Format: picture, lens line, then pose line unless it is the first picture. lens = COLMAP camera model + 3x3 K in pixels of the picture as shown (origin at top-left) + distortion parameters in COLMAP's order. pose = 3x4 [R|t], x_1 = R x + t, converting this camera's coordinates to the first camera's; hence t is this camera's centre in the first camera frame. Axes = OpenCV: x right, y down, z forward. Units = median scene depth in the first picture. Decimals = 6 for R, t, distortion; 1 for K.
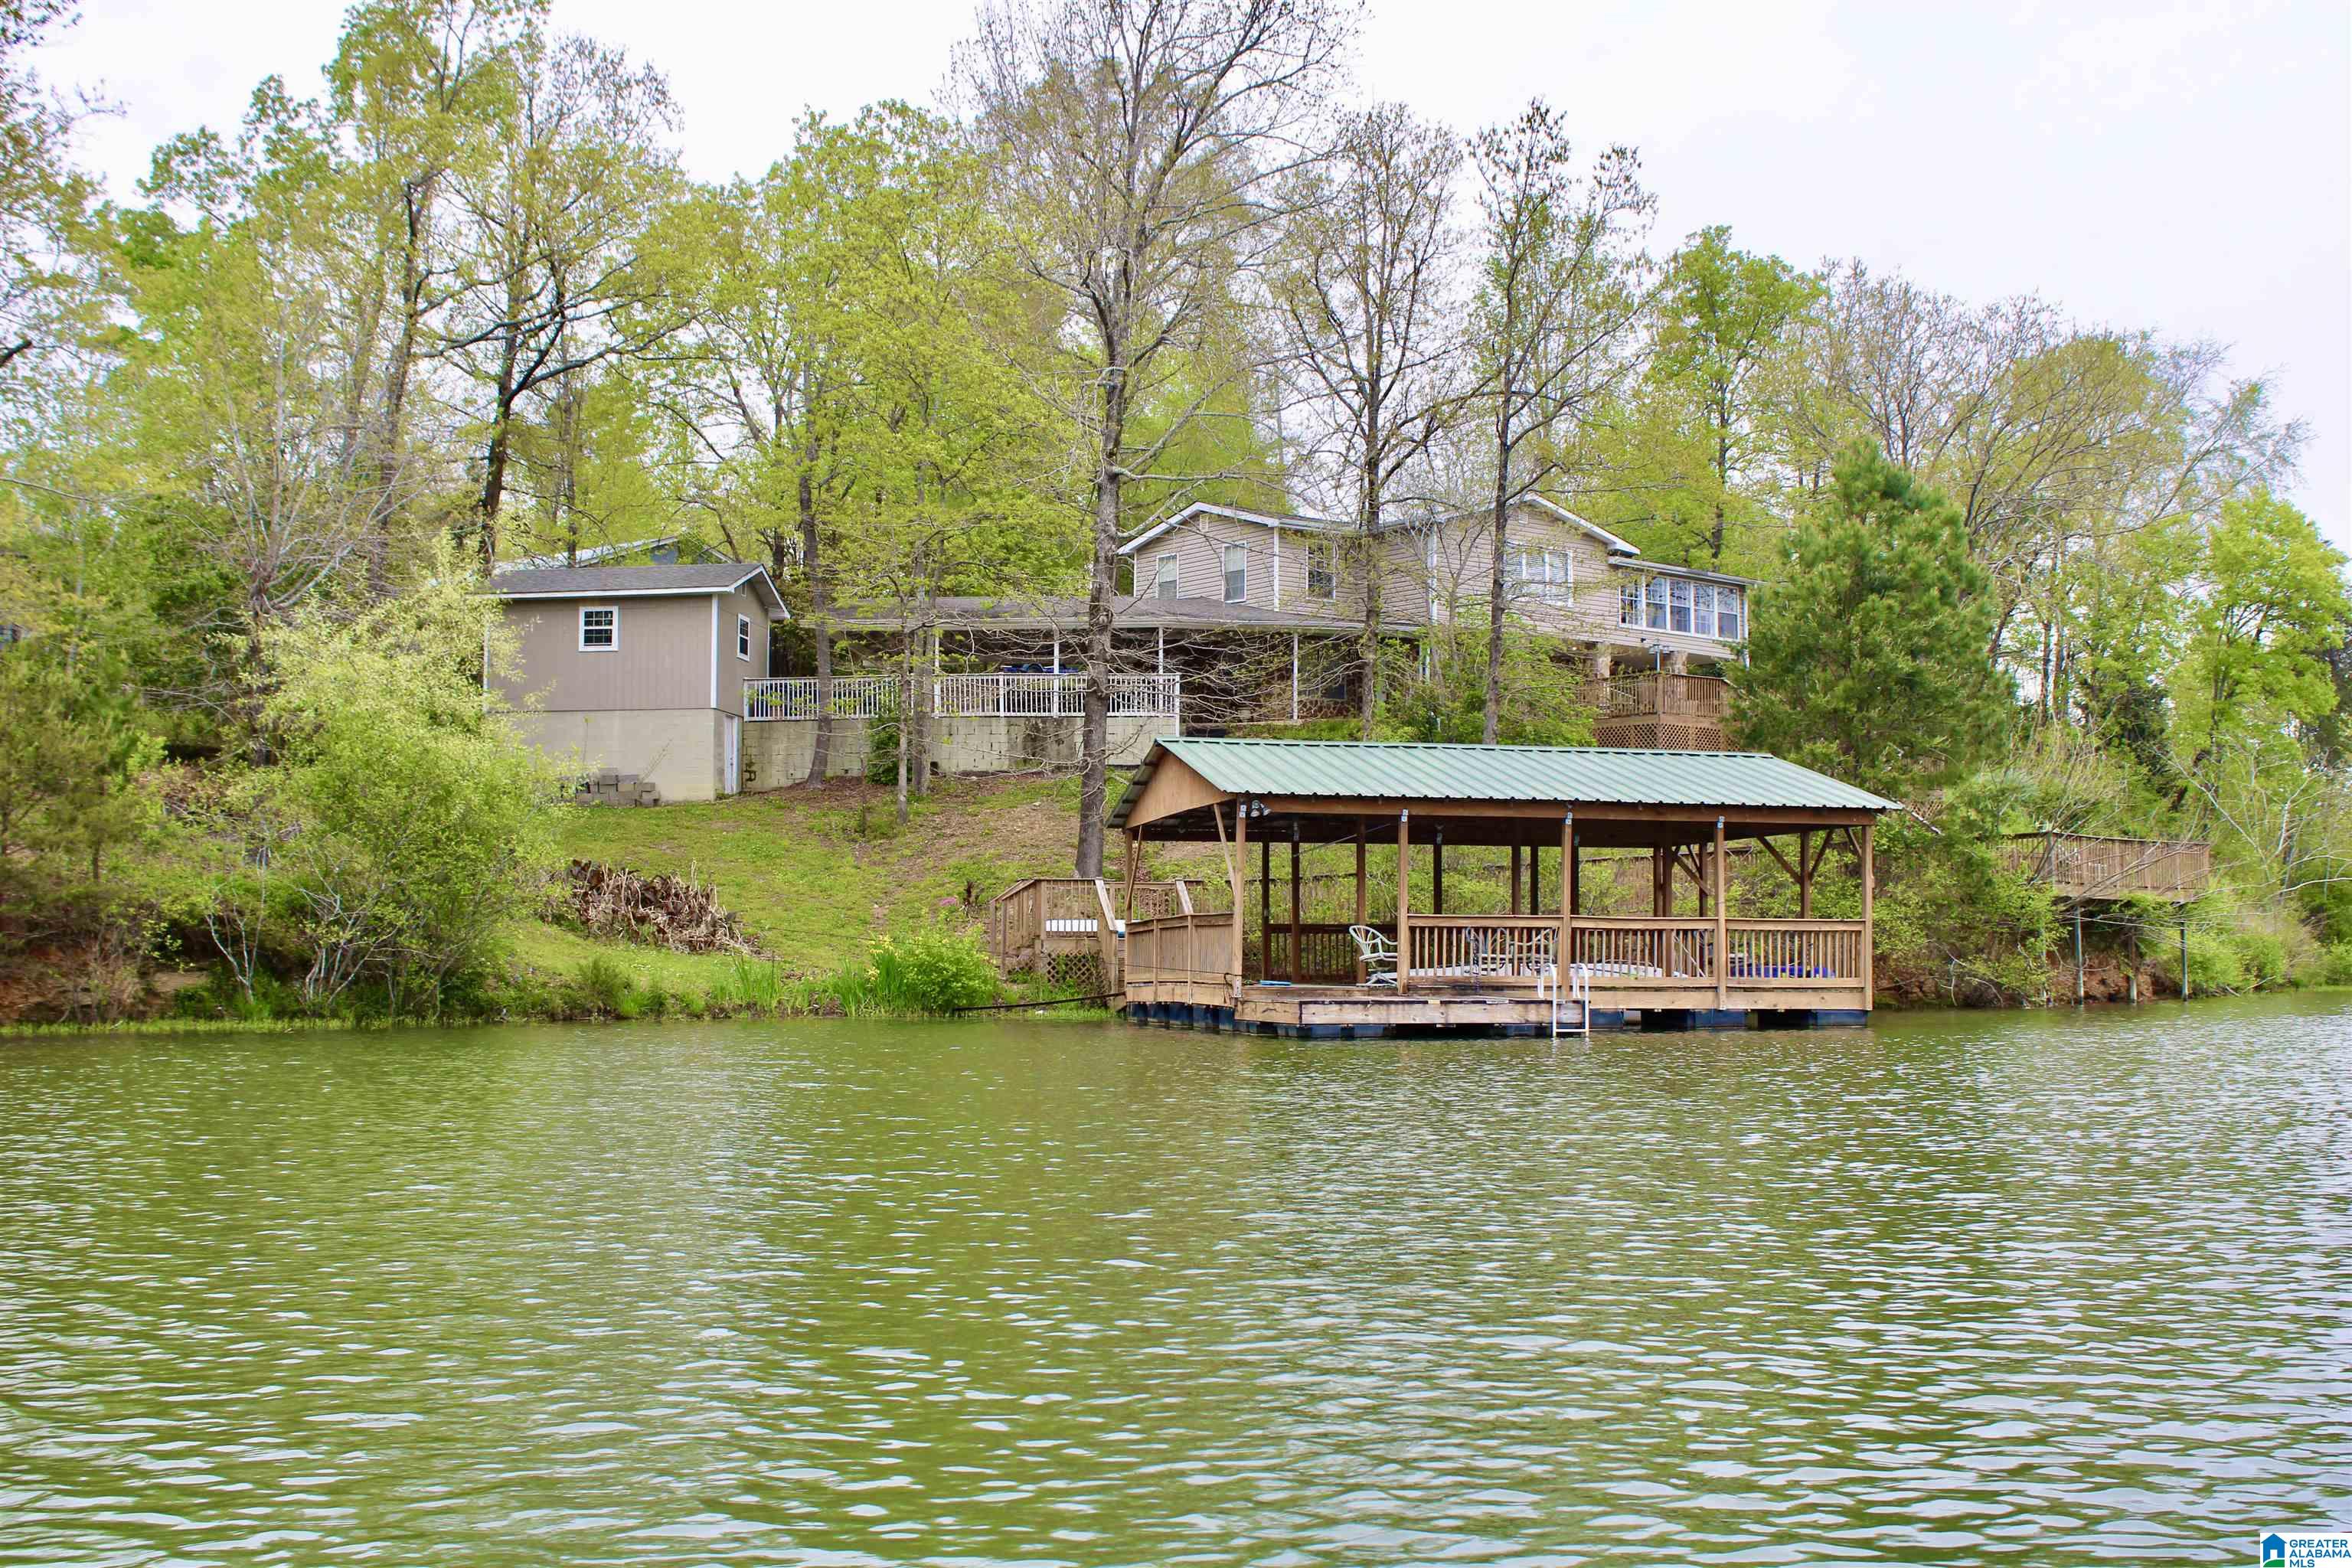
lens RADIAL K [[1616.5, 0, 1176.0], [0, 1616.5, 784.0], [0, 0, 1]] dist [-0.037177, -0.001019]
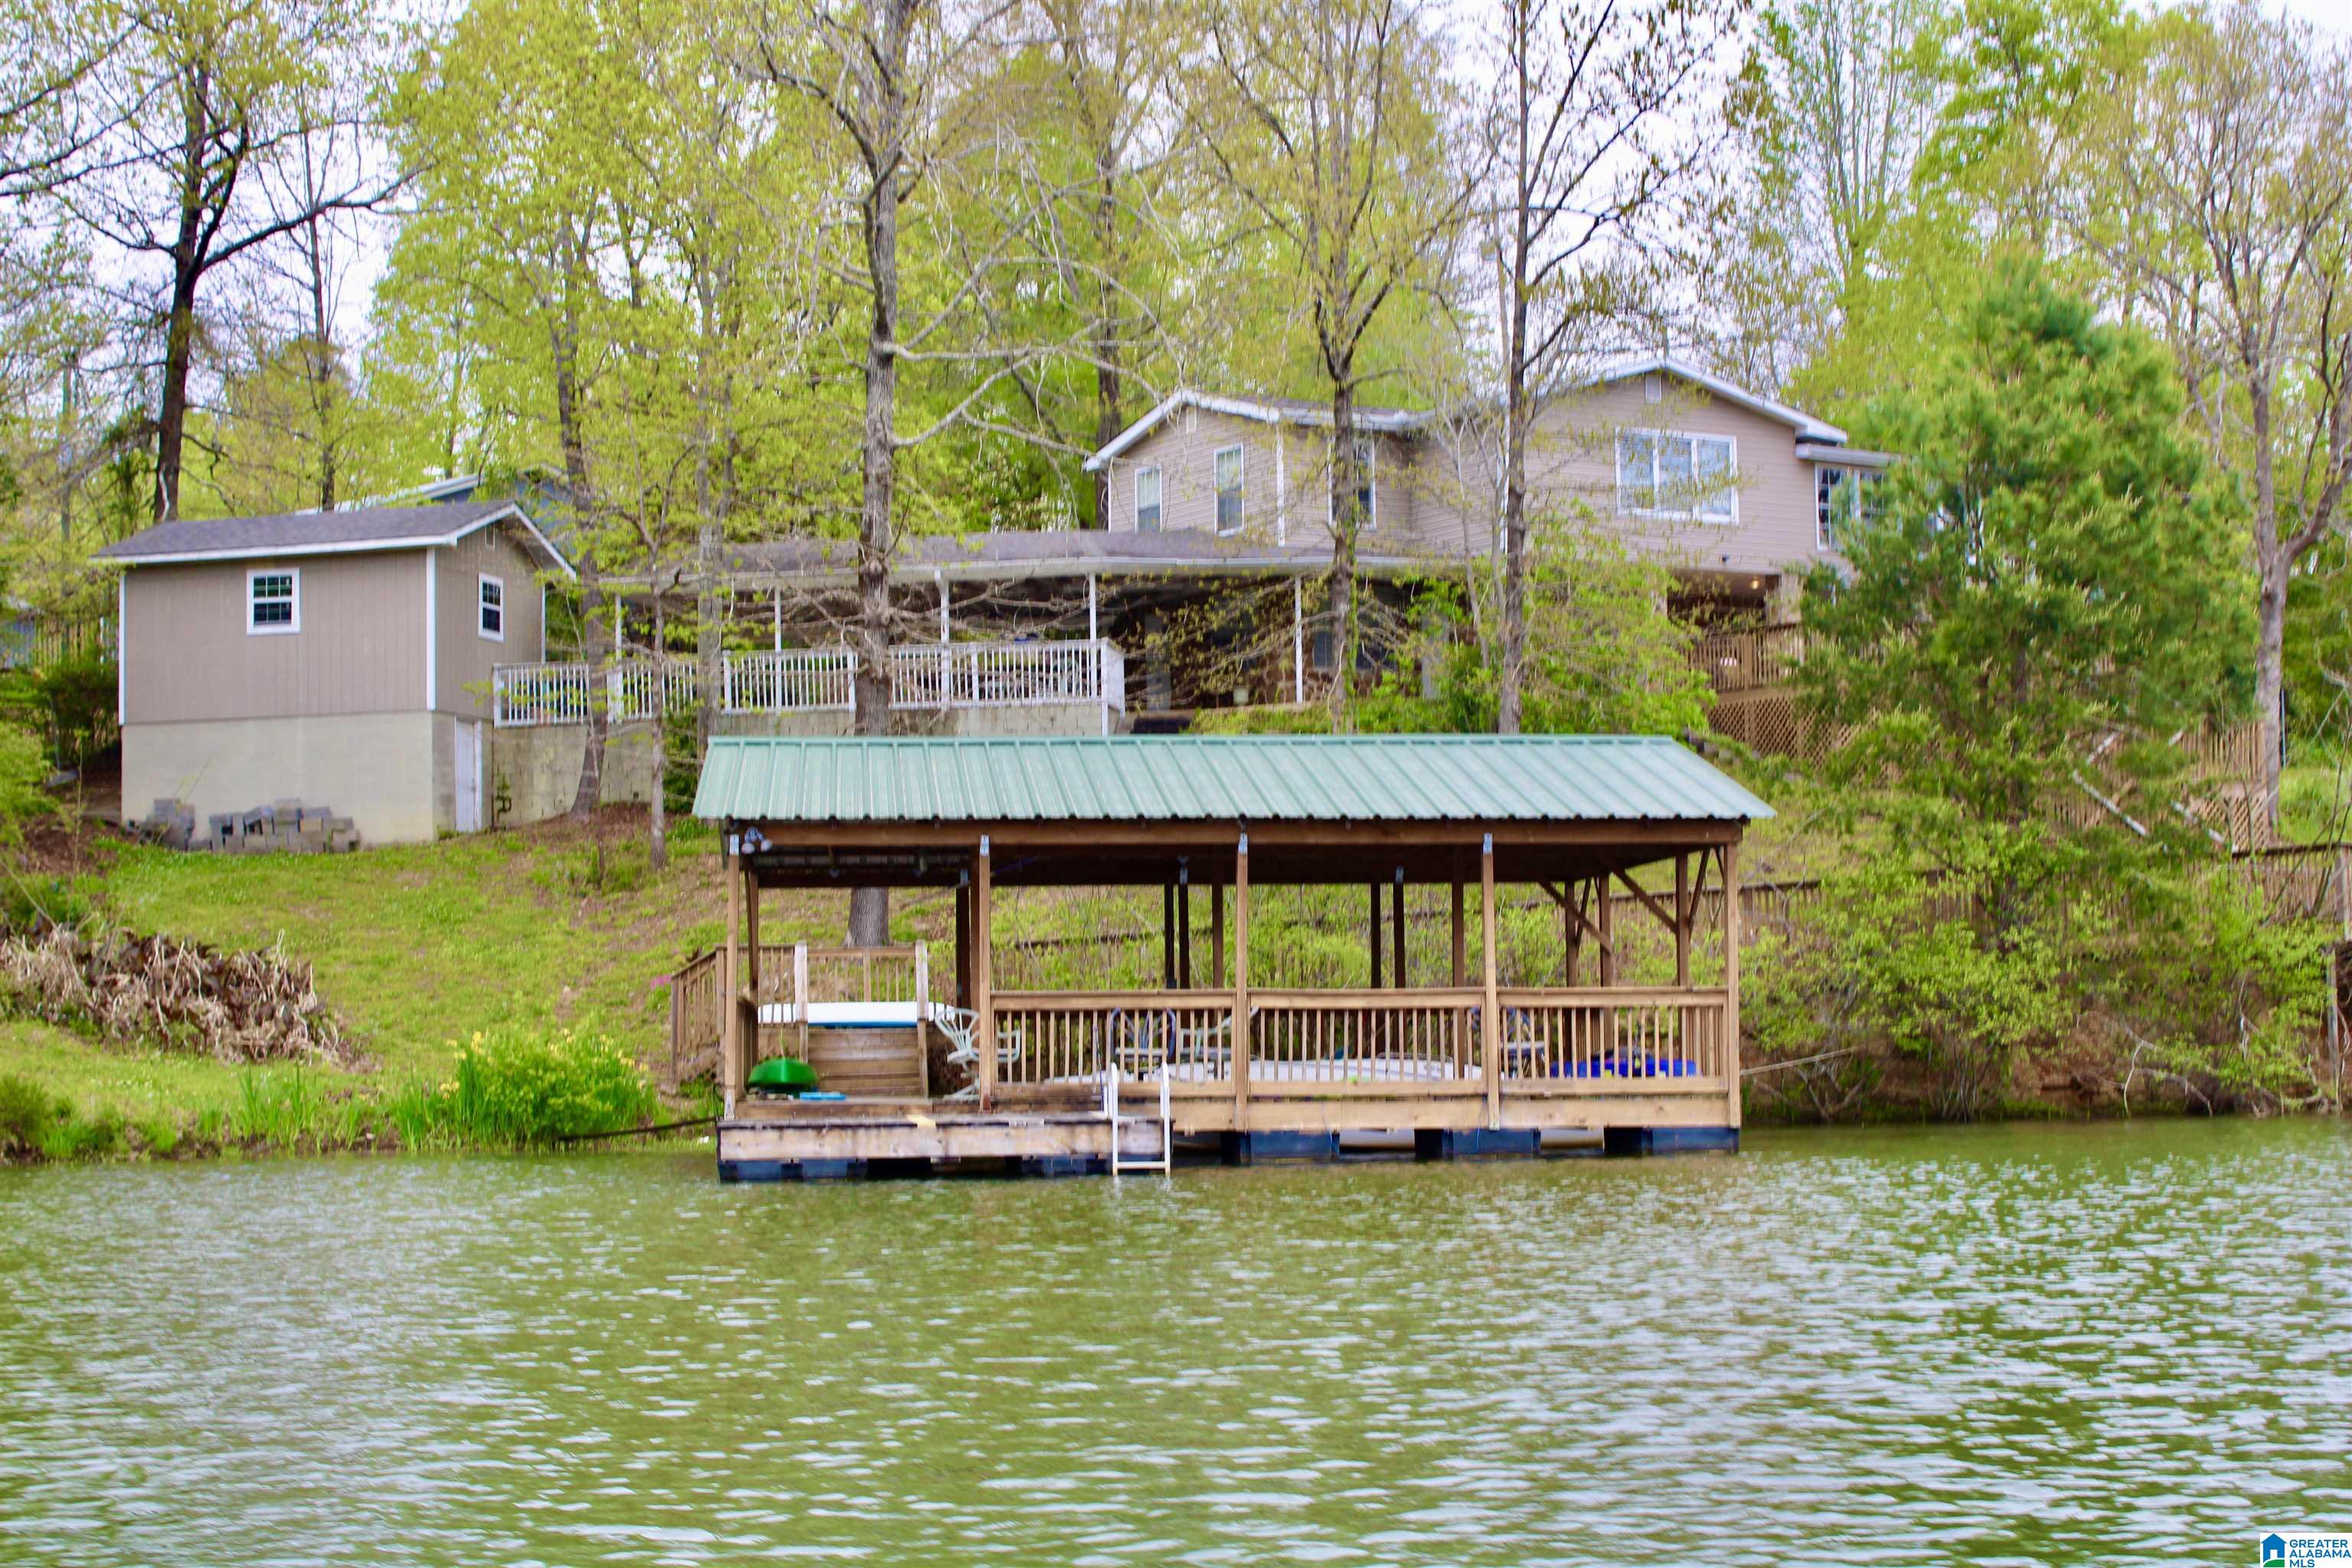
lens RADIAL K [[2333.8, 0, 1176.0], [0, 2333.8, 784.0], [0, 0, 1]] dist [-0.008192, 0.009275]
pose [[0.996455, -0.025444, -0.080188, 0.172257], [0.024899, 0.999660, -0.007788, 0.001933], [0.080359, 0.005763, 0.996749, 0.020895]]
